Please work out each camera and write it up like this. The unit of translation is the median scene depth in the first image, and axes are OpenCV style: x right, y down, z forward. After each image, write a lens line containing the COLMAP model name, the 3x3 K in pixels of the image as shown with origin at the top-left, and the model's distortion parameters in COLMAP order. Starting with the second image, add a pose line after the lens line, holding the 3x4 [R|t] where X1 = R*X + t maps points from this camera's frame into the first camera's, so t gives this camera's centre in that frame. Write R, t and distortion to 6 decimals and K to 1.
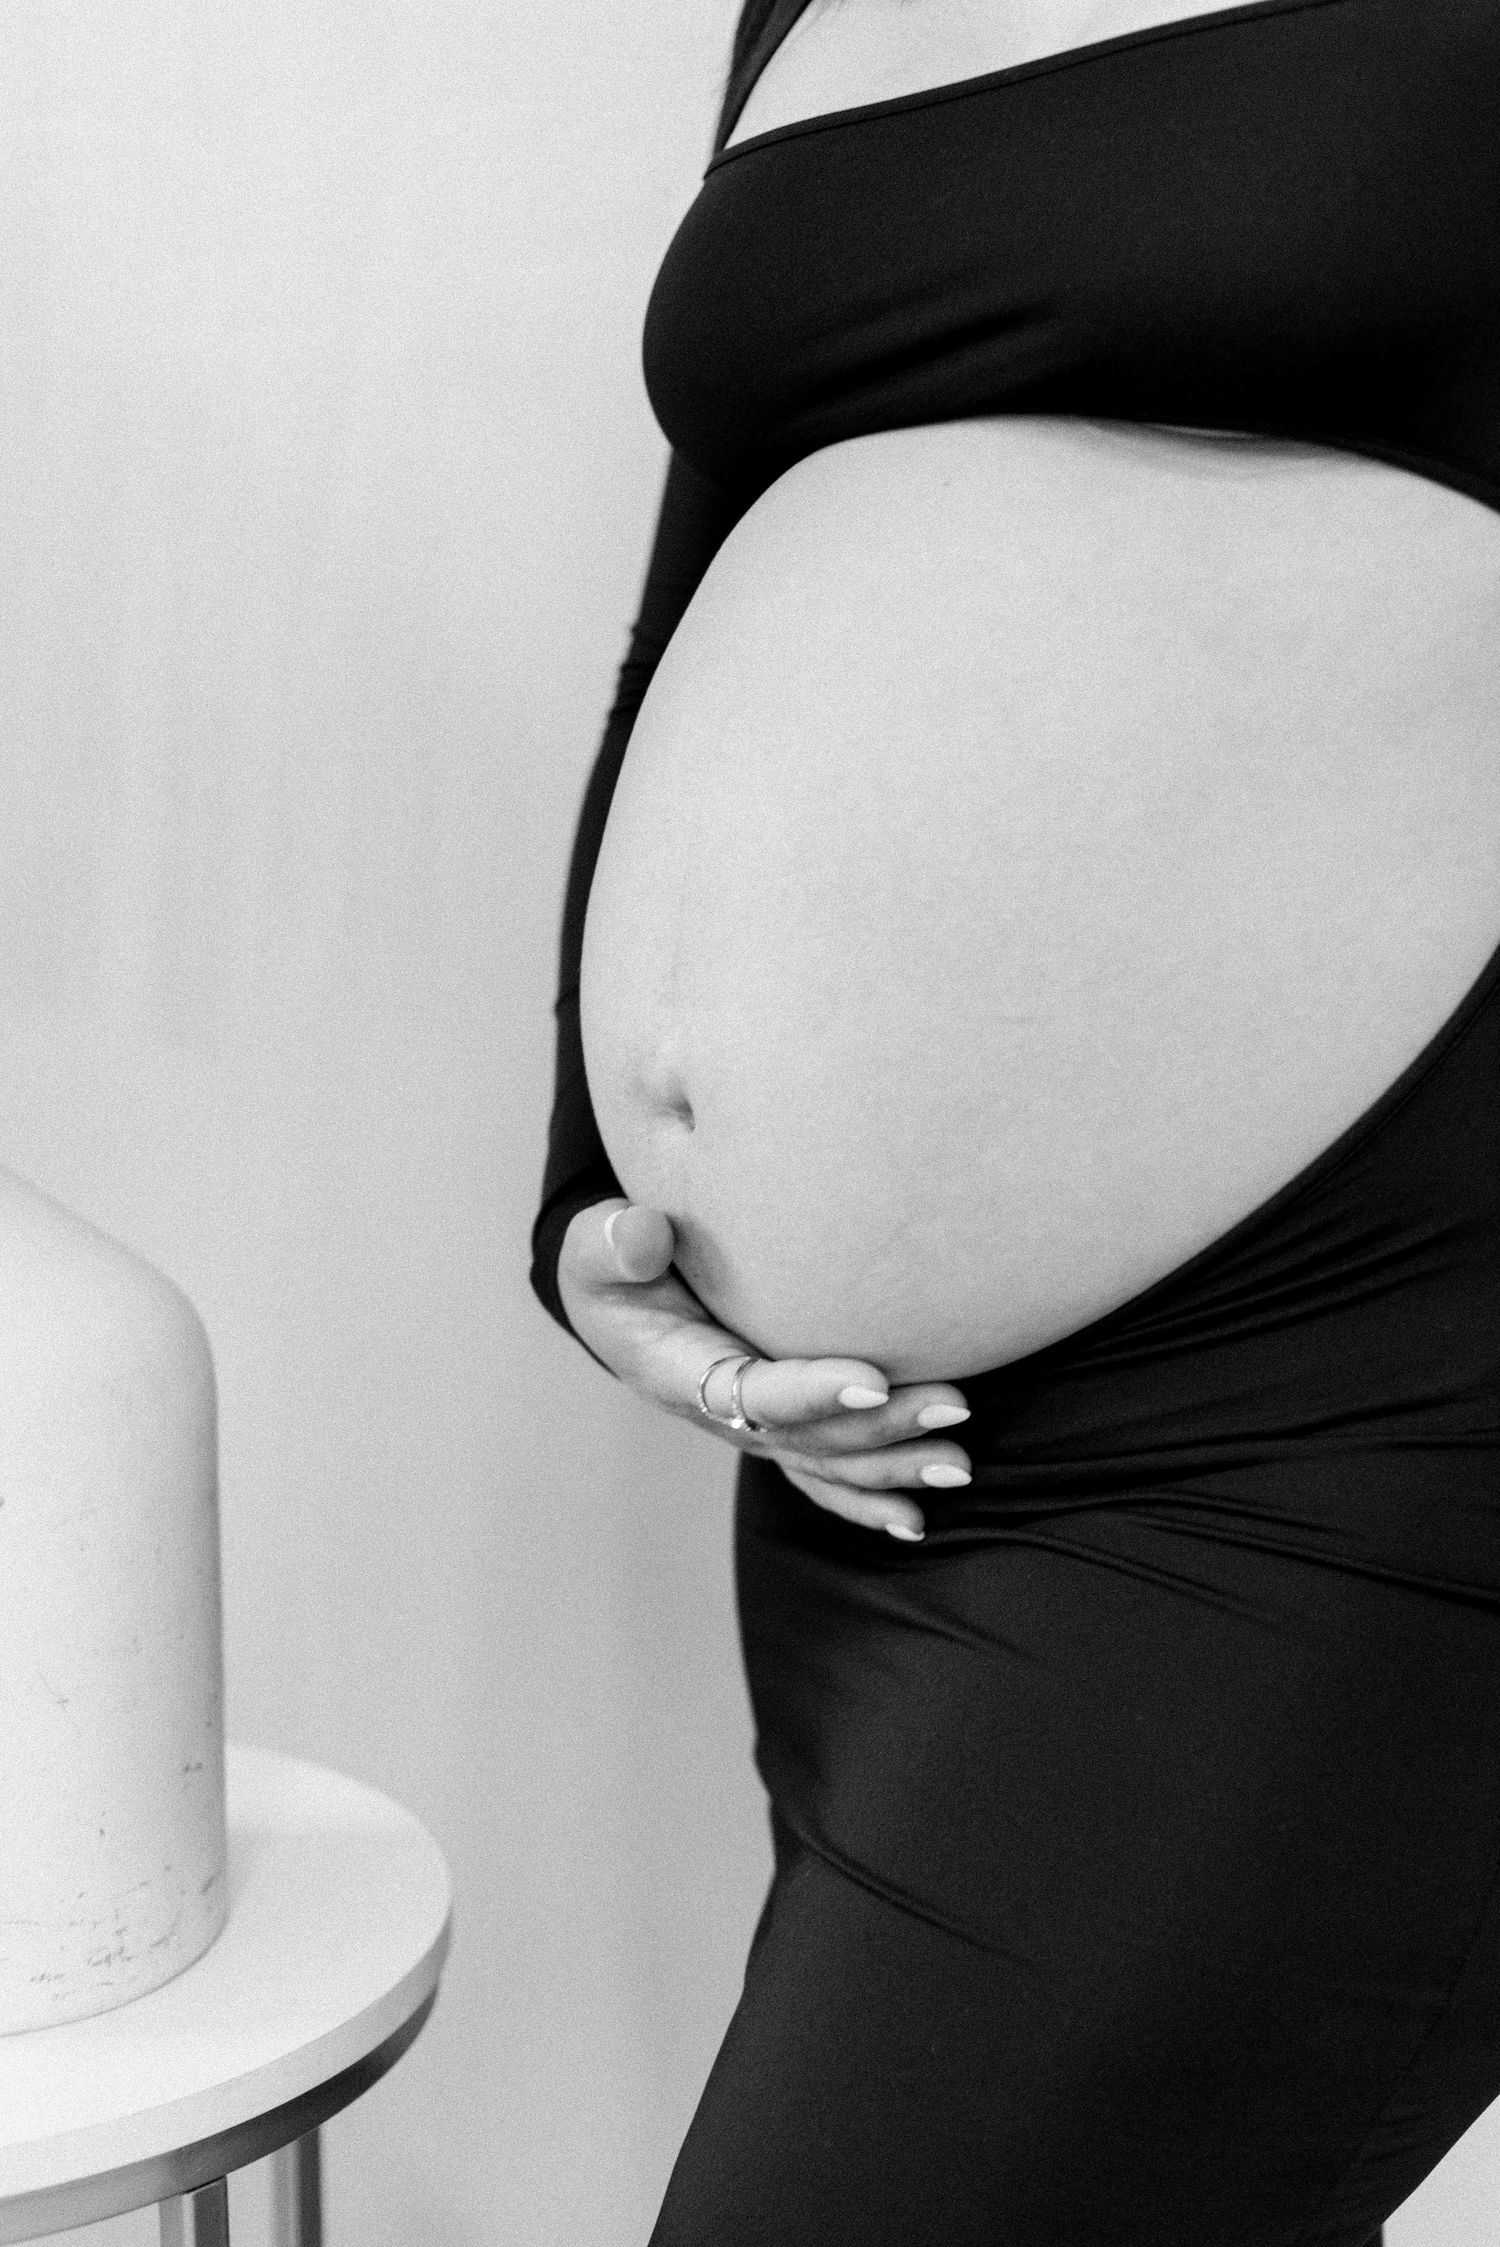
lens RADIAL K [[3177.7, 0, 749.5], [0, 3177.7, 1118.8], [0, 0, 1]] dist [-0.008577, 0.158547]
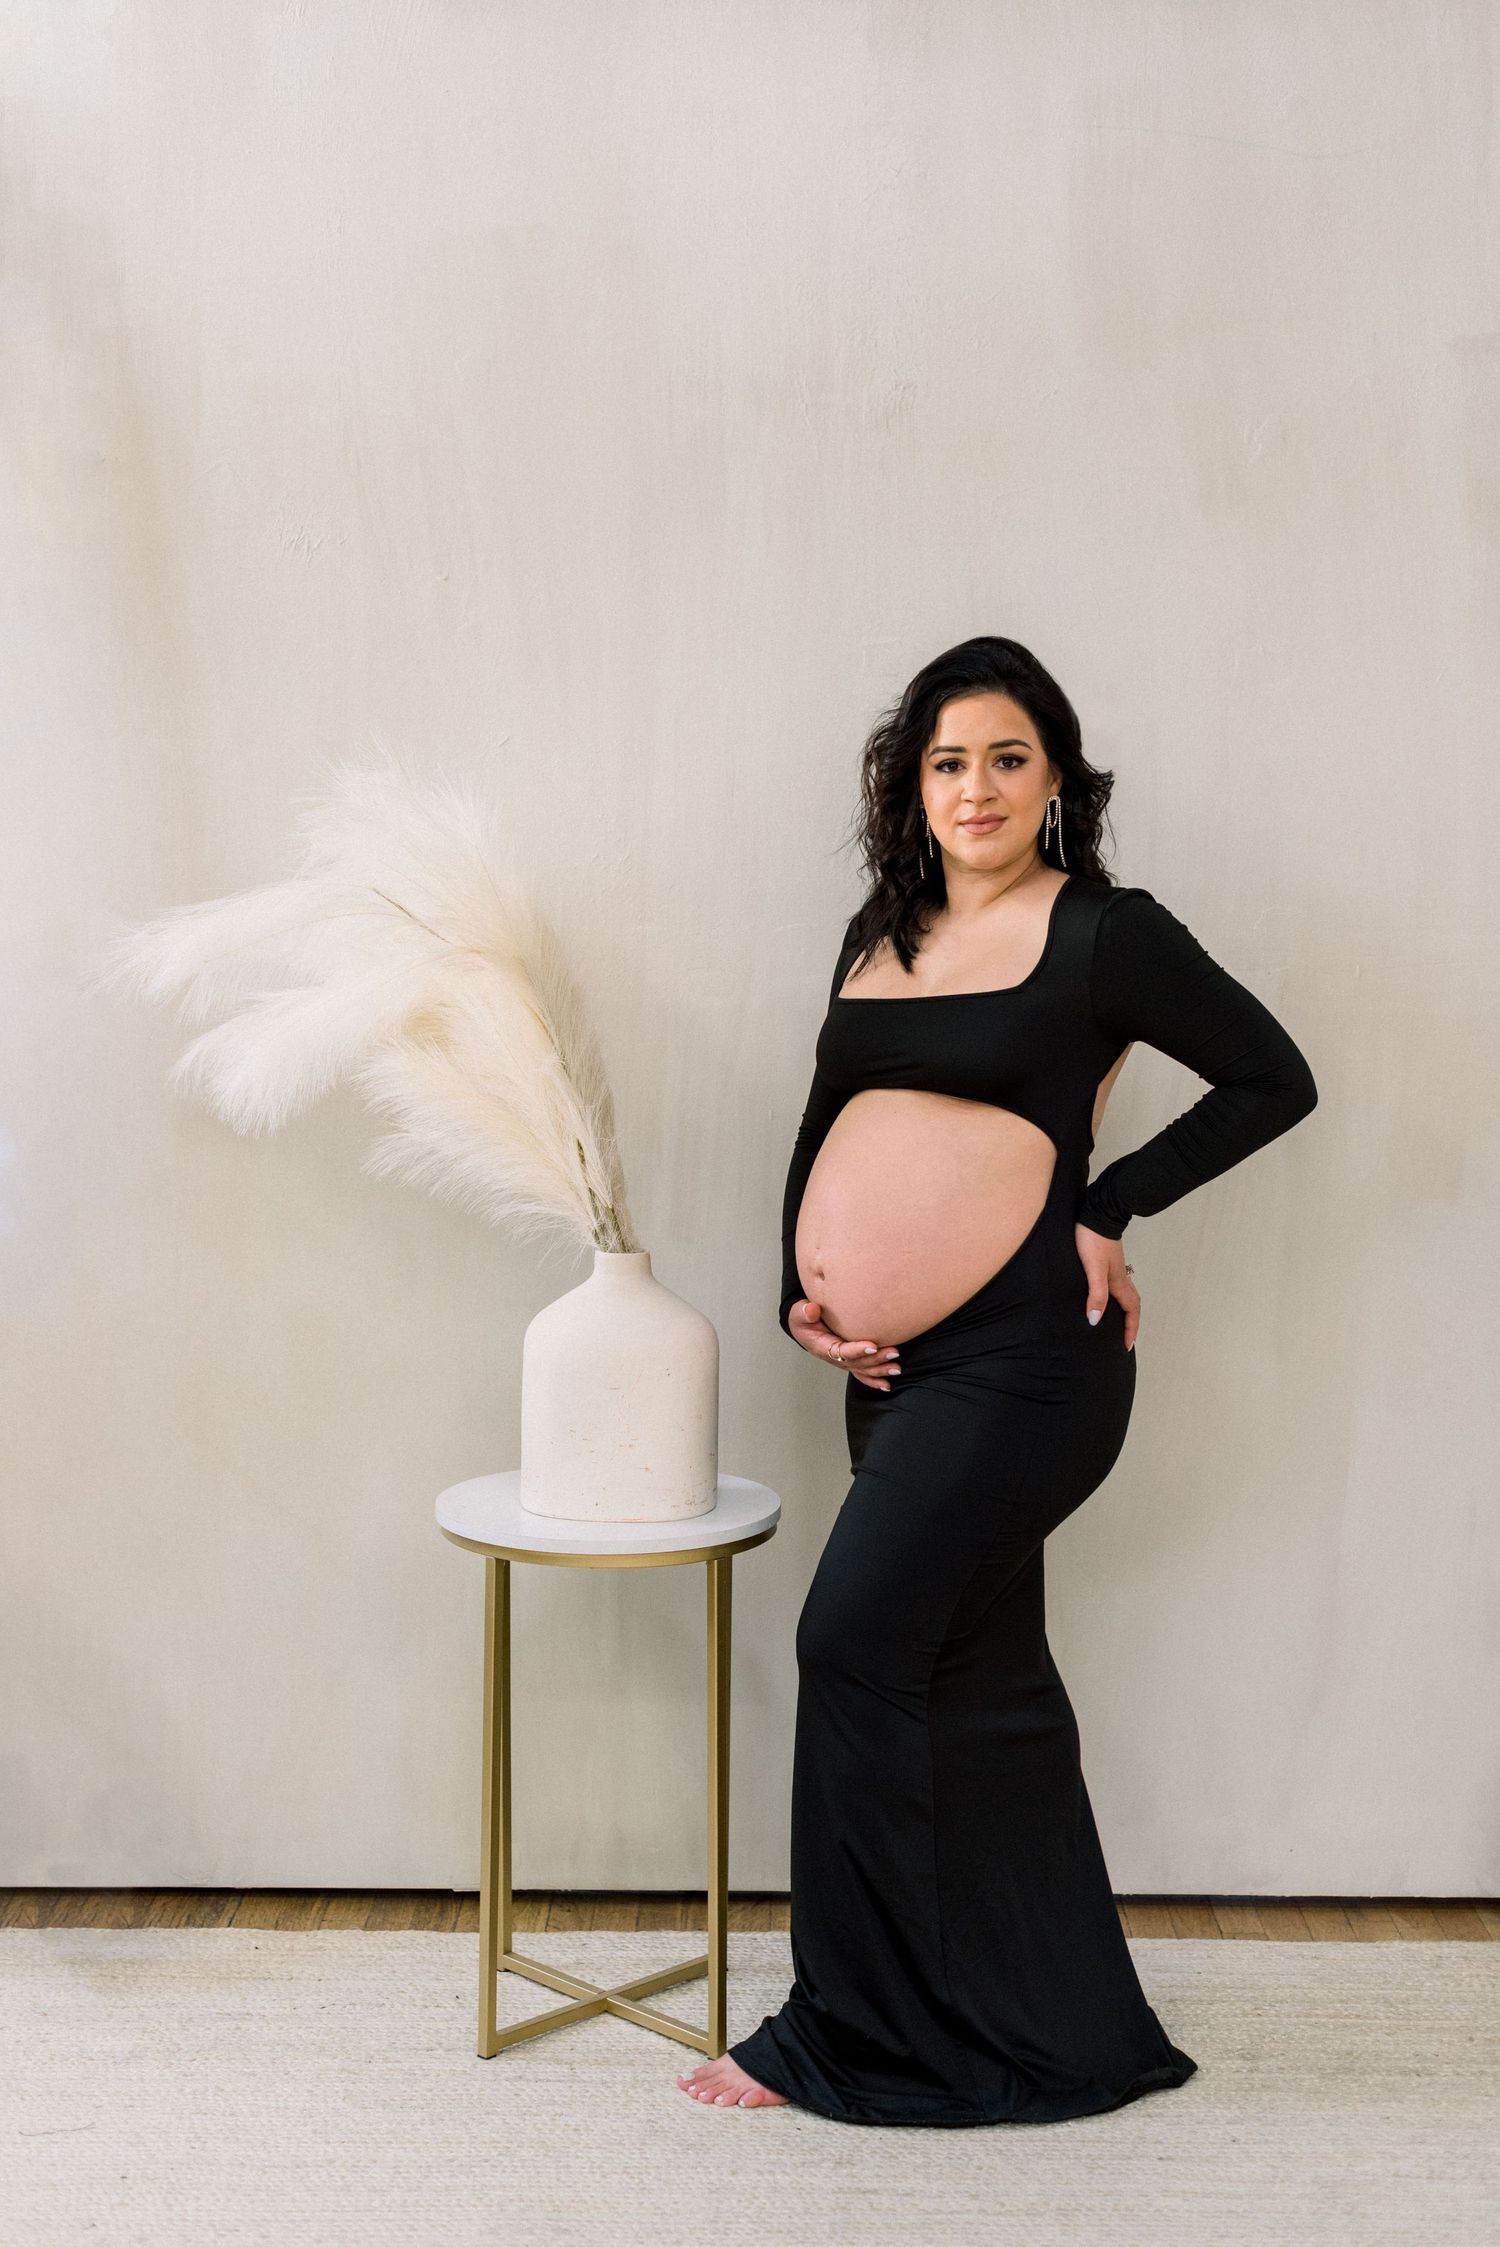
lens RADIAL K [[3082.2, 0, 743.9], [0, 3082.2, 1119.4], [0, 0, 1]] dist [0.010865, 0.068995]
pose [[0.997777, -0.030082, -0.059464, 0.108707], [0.029763, 0.999537, -0.006242, -0.168322], [0.059625, 0.004458, 0.998211, -2.639260]]
